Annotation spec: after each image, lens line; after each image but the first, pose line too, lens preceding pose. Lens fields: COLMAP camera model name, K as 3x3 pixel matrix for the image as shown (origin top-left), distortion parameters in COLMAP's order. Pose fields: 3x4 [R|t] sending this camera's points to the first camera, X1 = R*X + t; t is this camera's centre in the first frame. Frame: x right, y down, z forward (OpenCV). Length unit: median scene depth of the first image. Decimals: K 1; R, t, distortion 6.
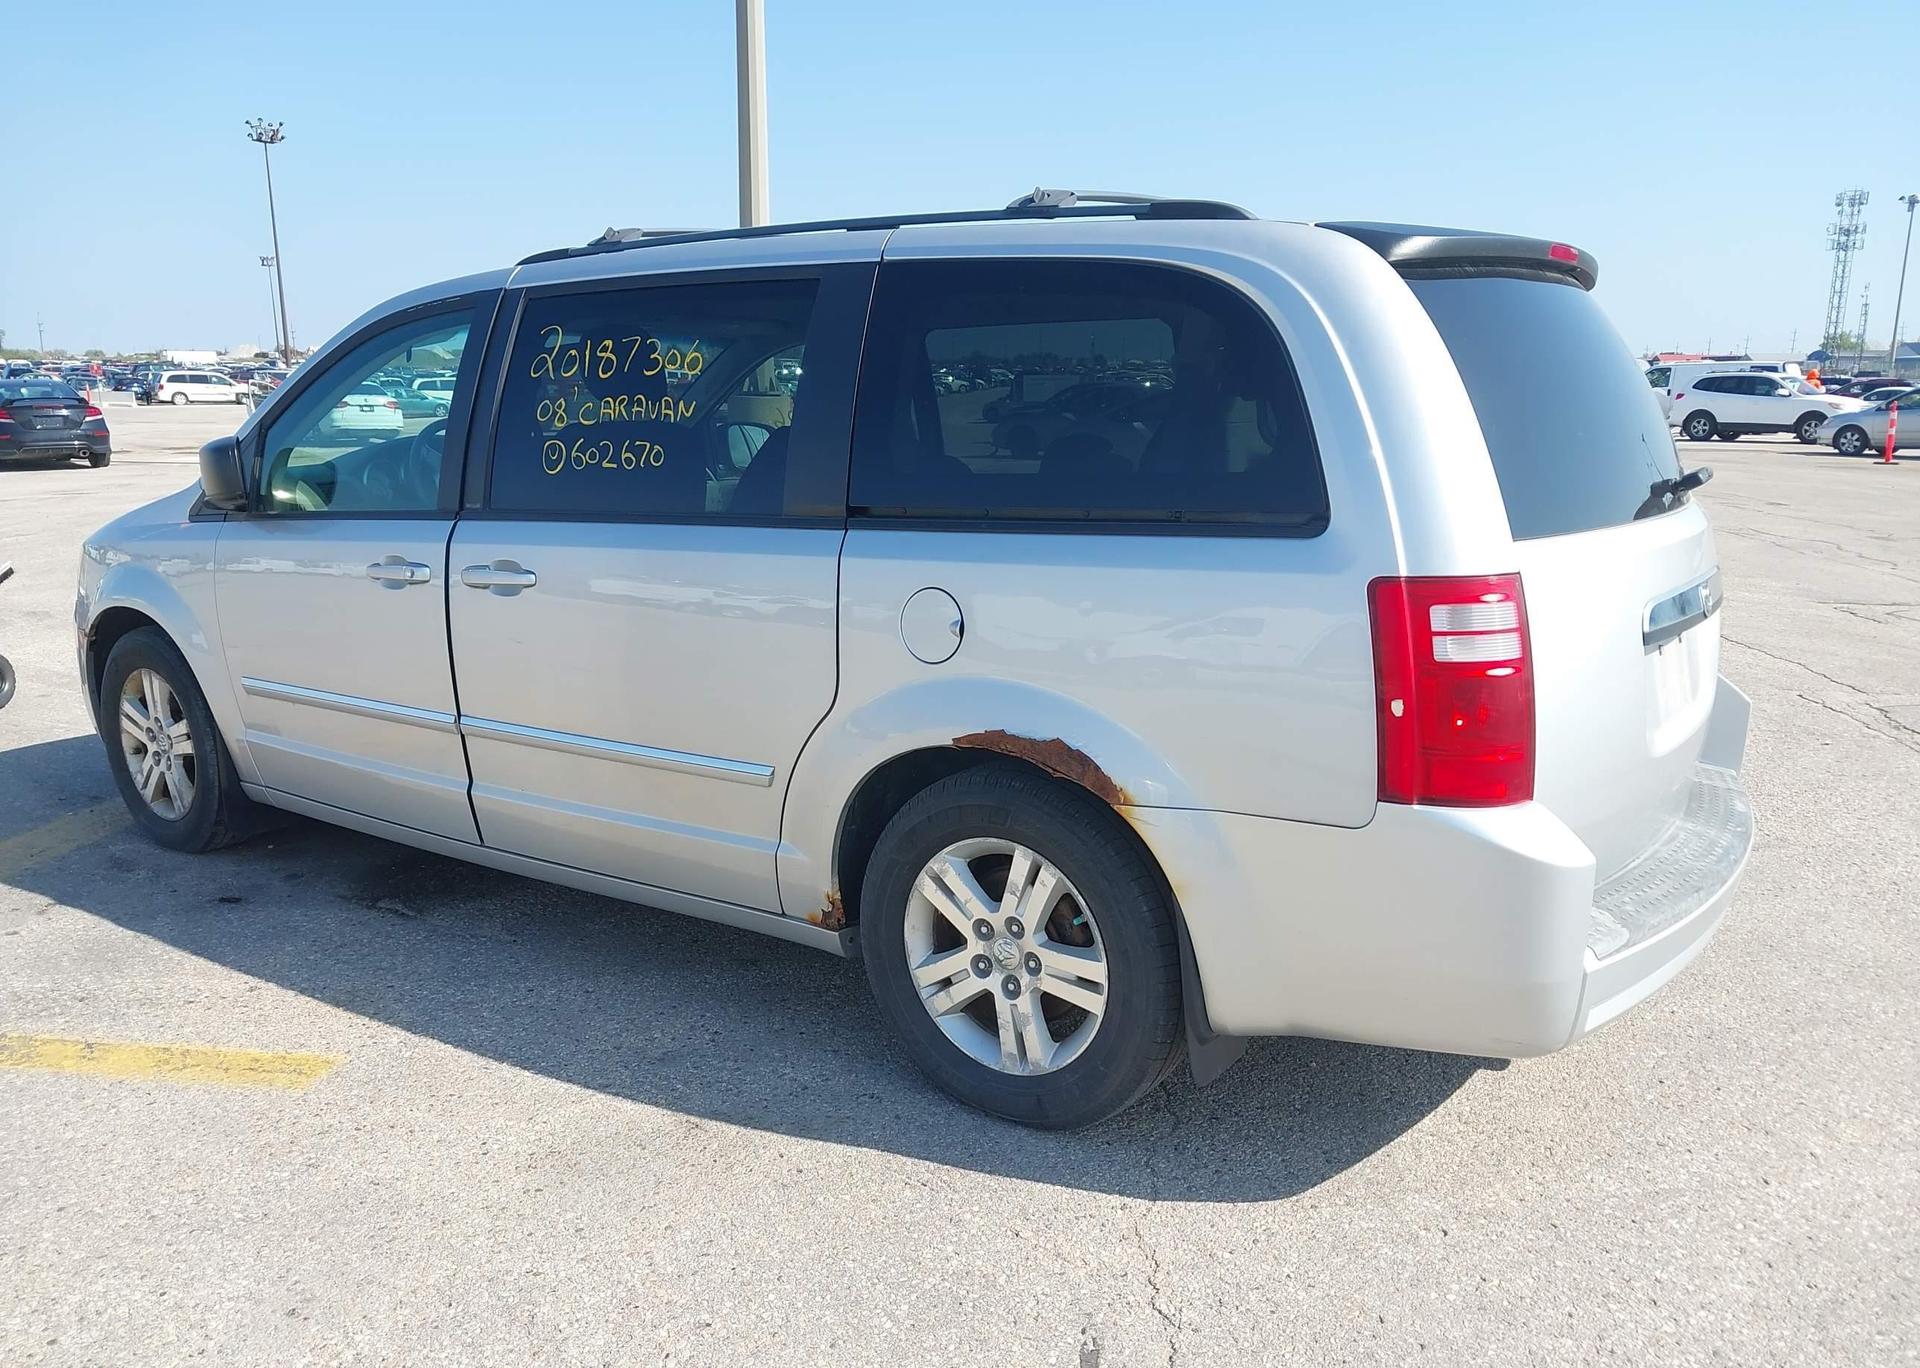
lens RADIAL K [[1544.0, 0, 1028.5], [0, 1544.0, 749.6], [0, 0, 1]] dist [0.016193, -0.004025]
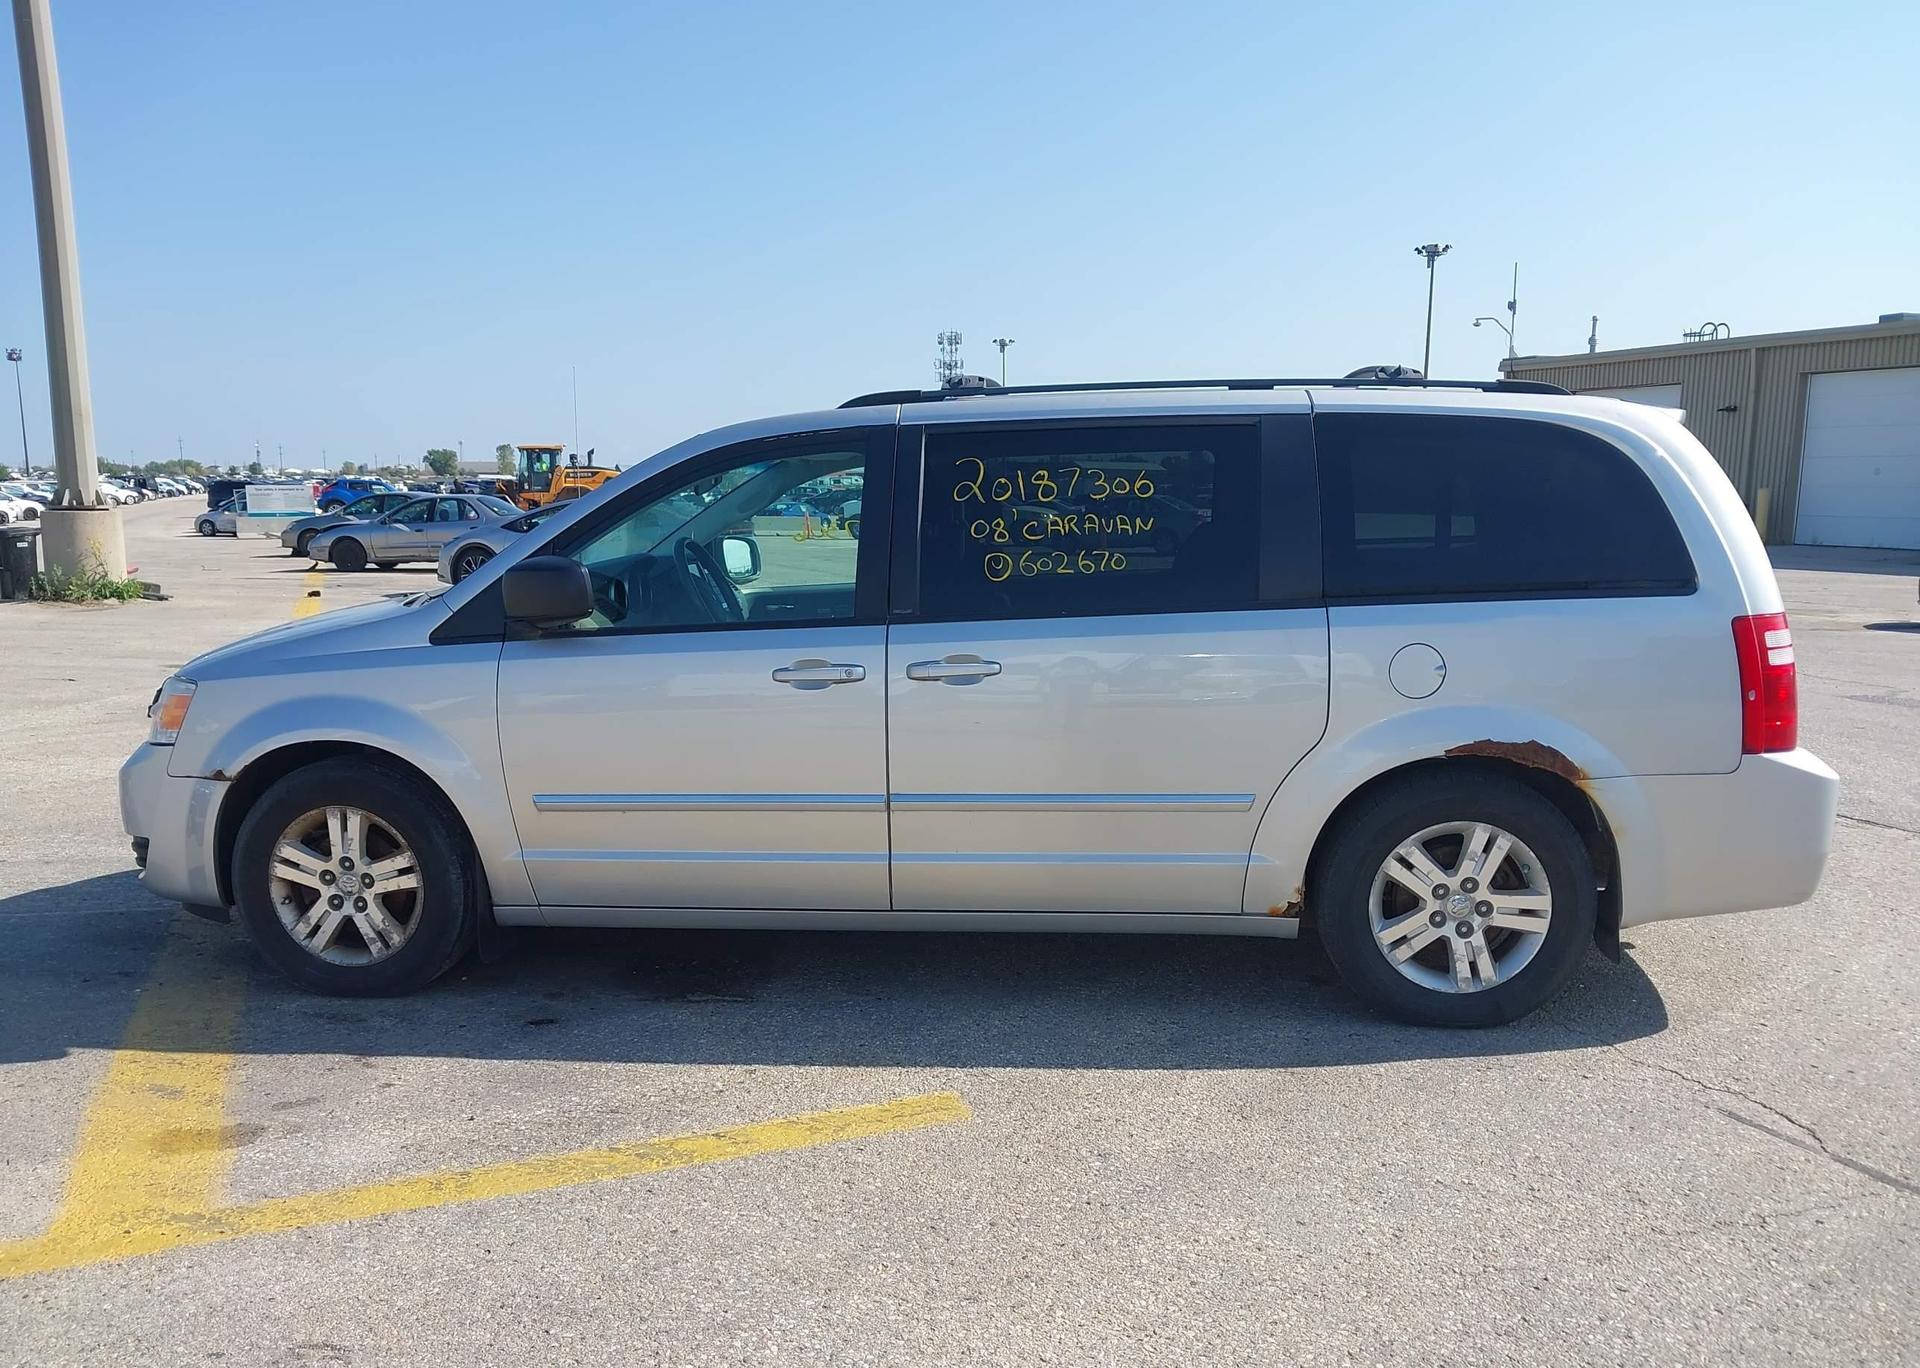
lens RADIAL K [[1490.7, 0, 956.6], [0, 1490.7, 719.2], [0, 0, 1]] dist [0.037900, -0.057757]
pose [[0.871989, -0.083274, 0.482391, -1.020038], [0.121484, 0.991410, -0.048454, -0.023045], [-0.474212, 0.100854, 0.874615, 0.022403]]
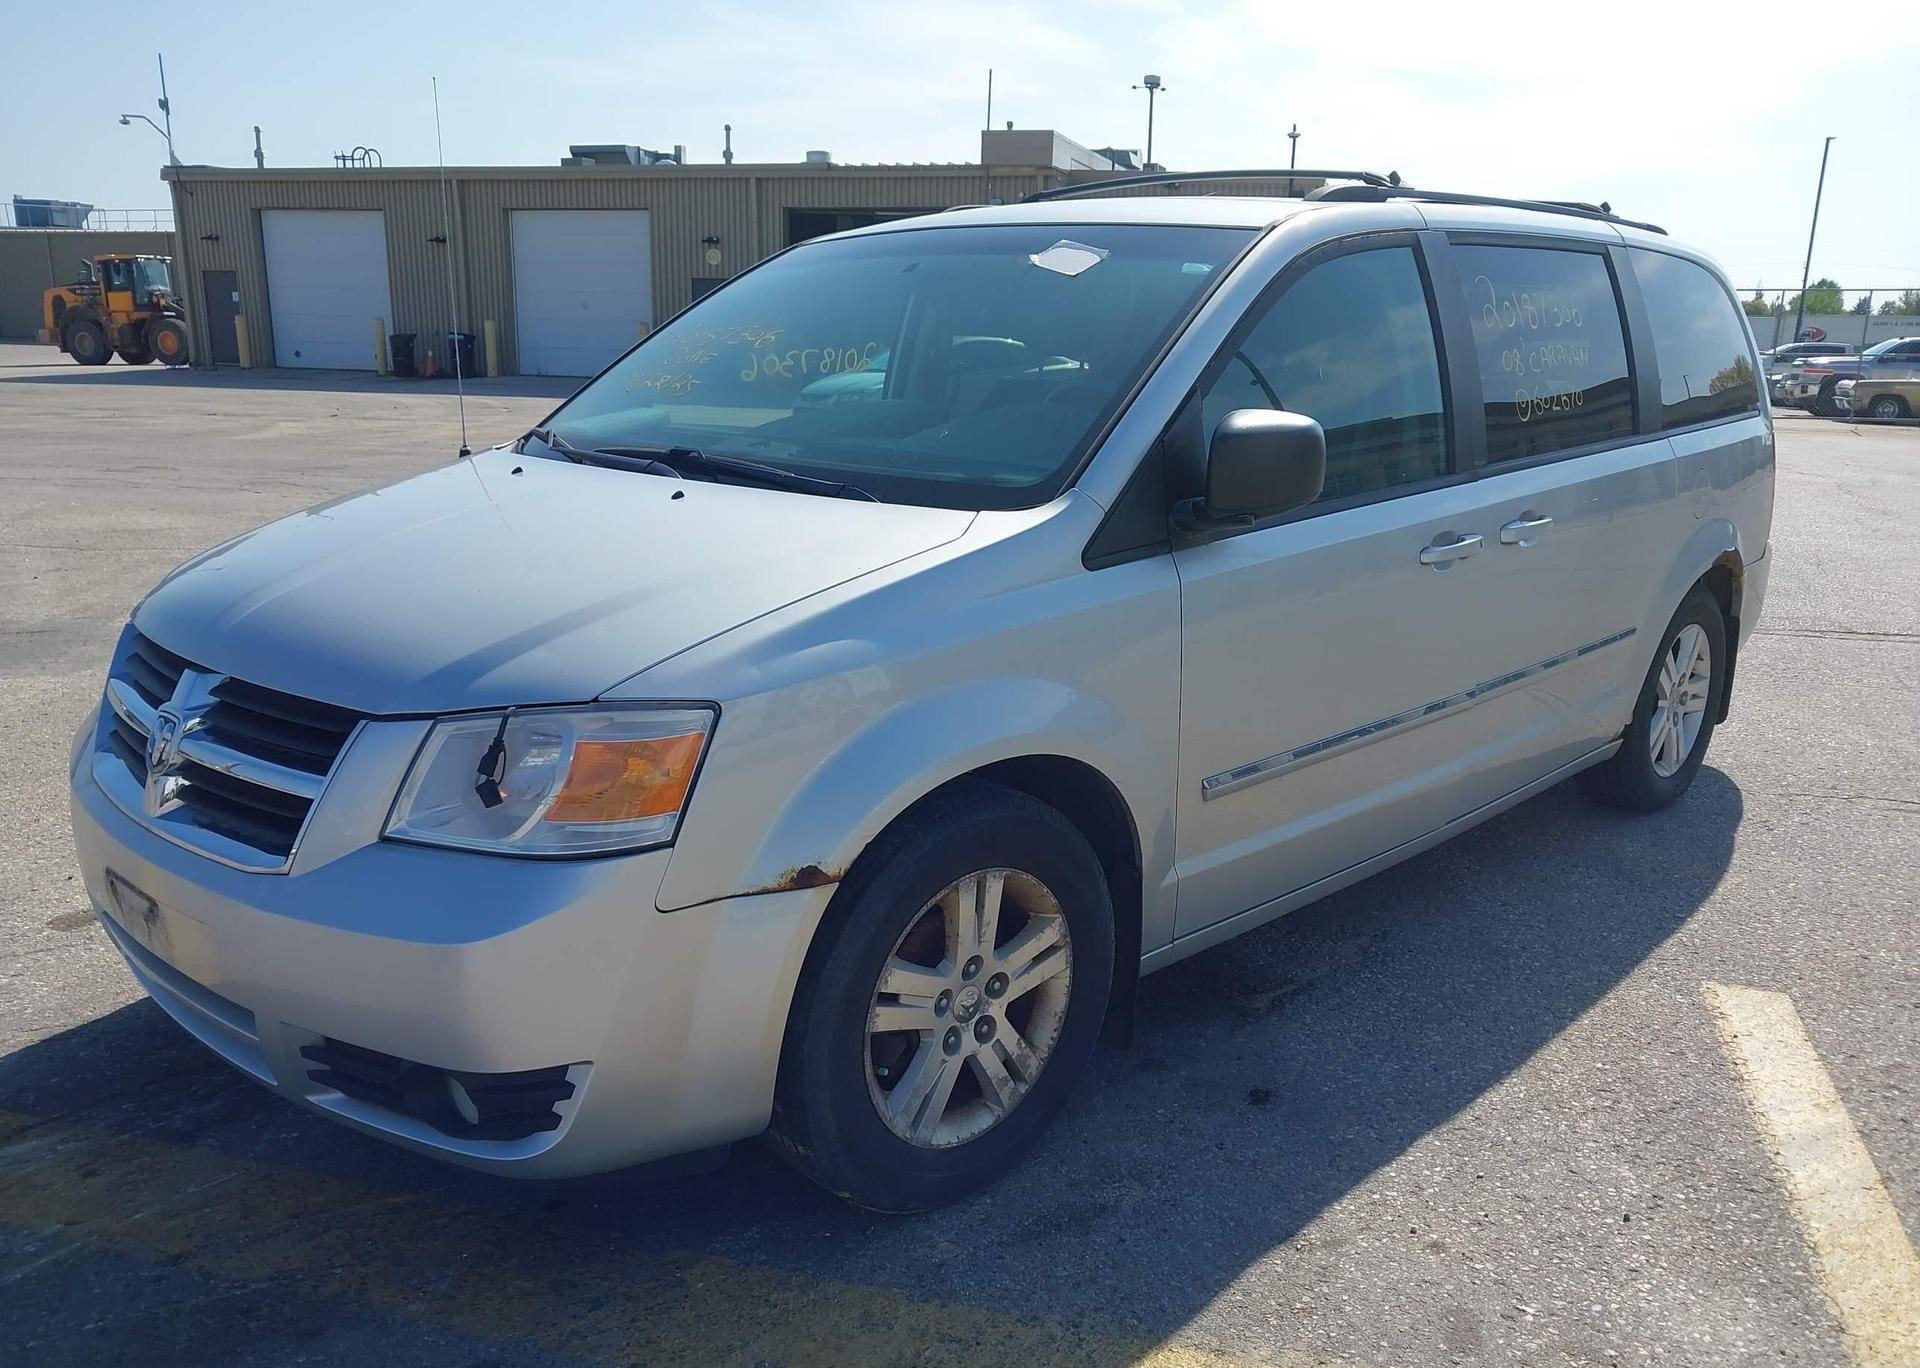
lens RADIAL K [[1492.0, 0, 959.4], [0, 1492.0, 723.7], [0, 0, 1]] dist [0.000803, 0.000024]
pose [[0.178510, -0.254111, 0.950559, -1.565180], [0.209243, 0.953782, 0.215677, -0.318225], [-0.961432, 0.160397, 0.223431, 1.333583]]
